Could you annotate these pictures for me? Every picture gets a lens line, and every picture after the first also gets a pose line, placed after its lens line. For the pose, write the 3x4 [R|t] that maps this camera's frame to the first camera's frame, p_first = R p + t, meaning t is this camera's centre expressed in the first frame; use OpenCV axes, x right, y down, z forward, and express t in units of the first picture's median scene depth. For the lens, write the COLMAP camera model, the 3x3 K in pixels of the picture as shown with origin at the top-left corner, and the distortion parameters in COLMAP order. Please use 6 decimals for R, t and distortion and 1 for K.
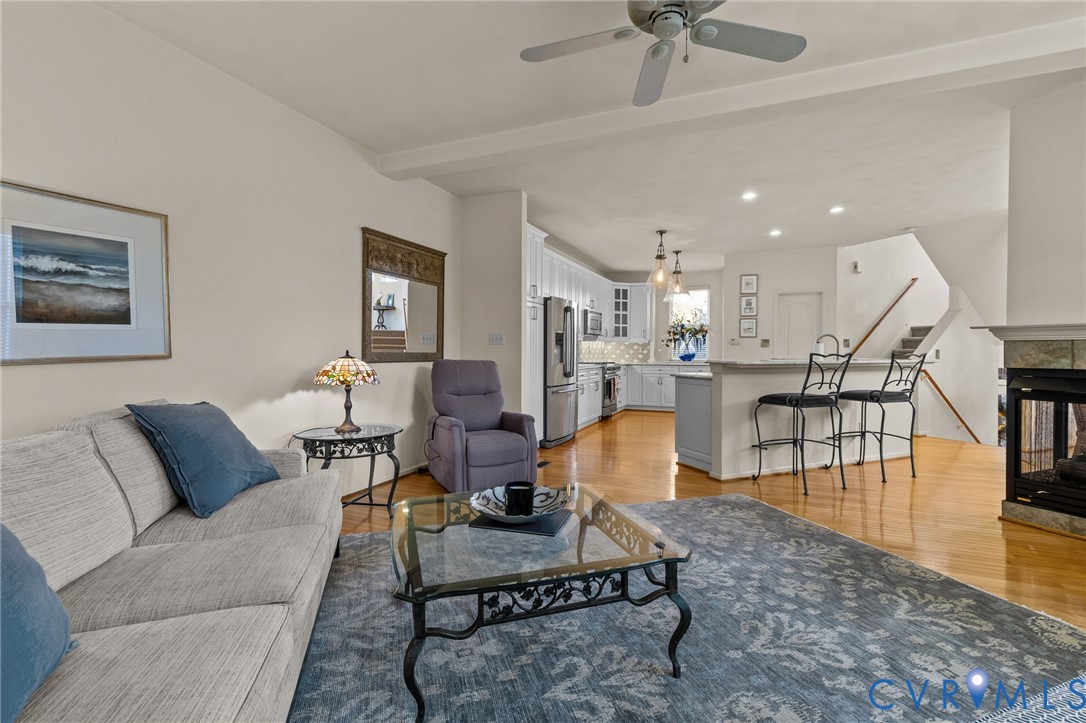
lens RADIAL K [[497.1, 0, 544.7], [0, 497.1, 361.8], [0, 0, 1]] dist [0.002318, 0.001019]
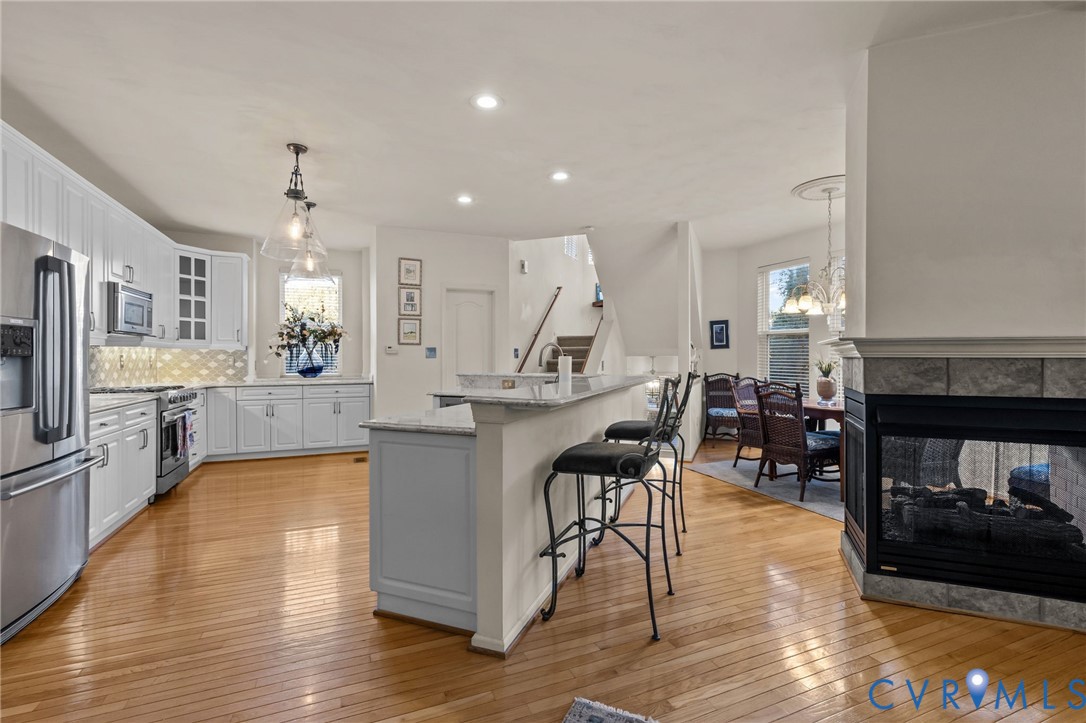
lens RADIAL K [[497.1, 0, 551.0], [0, 497.1, 359.1], [0, 0, 1]] dist [0.002318, 0.001019]
pose [[0.692223, -0.004061, 0.721672, 0.026738], [0.016450, 0.999813, -0.010153, -0.016773], [-0.721496, 0.018900, 0.692161, 0.344868]]
